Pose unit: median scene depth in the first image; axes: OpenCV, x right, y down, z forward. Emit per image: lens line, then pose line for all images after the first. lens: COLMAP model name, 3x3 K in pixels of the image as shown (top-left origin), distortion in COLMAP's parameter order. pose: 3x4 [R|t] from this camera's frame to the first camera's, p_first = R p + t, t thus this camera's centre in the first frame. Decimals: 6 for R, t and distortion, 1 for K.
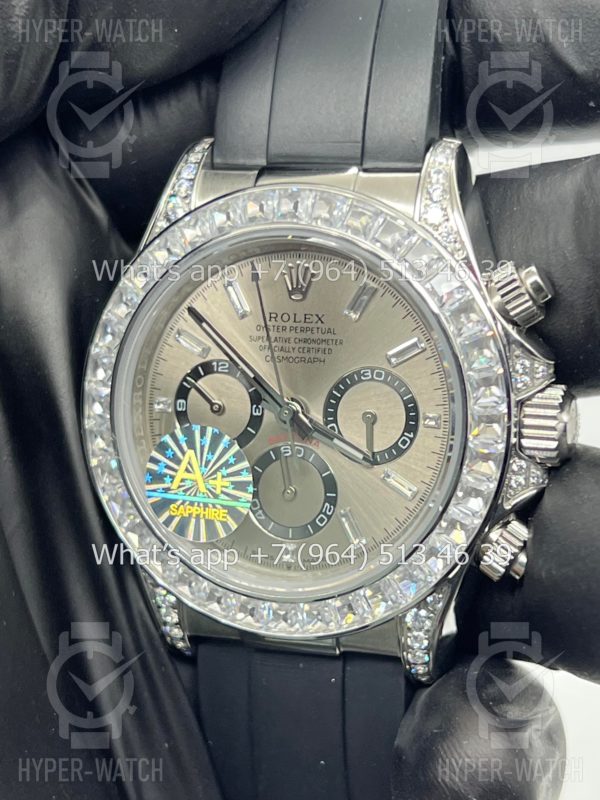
lens RADIAL K [[1864.8, 0, 300.0], [0, 1864.8, 400.0], [0, 0, 1]] dist [0.403117, -0.114793]
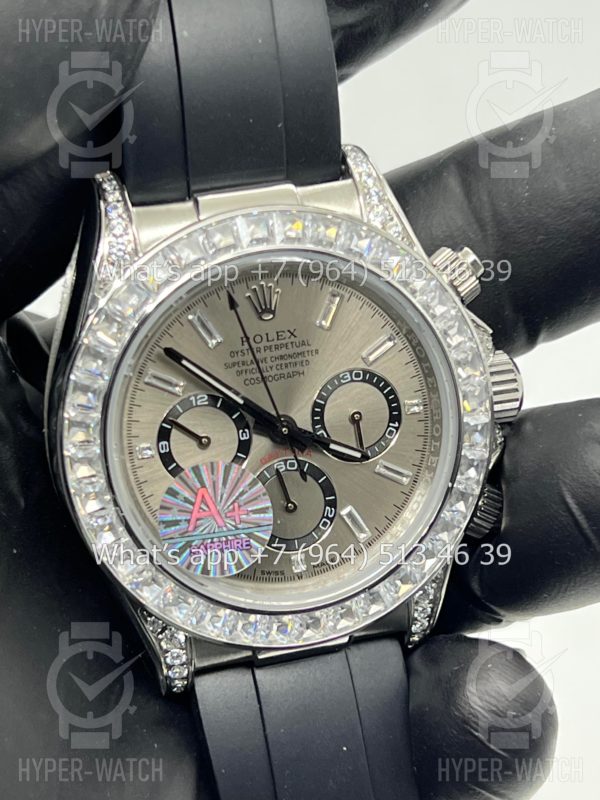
lens RADIAL K [[1864.8, 0, 300.0], [0, 1864.8, 400.0], [0, 0, 1]] dist [0.403117, -0.114793]
pose [[0.823450, -0.213017, 0.525884, -0.530640], [0.187536, 0.976940, 0.102073, -0.111318], [-0.535501, 0.014570, 0.844409, 0.133729]]
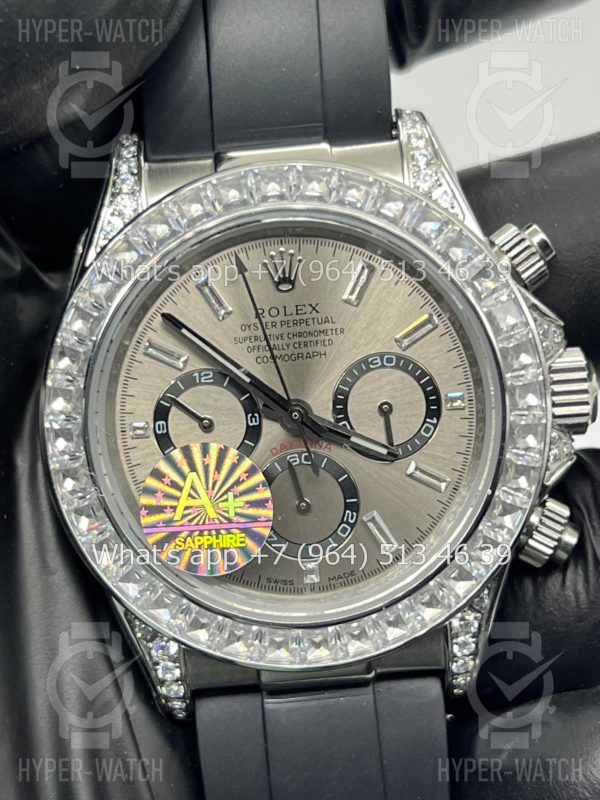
lens RADIAL K [[1864.8, 0, 300.0], [0, 1864.8, 400.0], [0, 0, 1]] dist [0.403117, -0.114793]
pose [[0.940132, -0.118952, 0.319378, -0.288658], [0.141864, 0.988654, -0.049374, 0.043866], [-0.309881, 0.091726, 0.946340, 0.151666]]
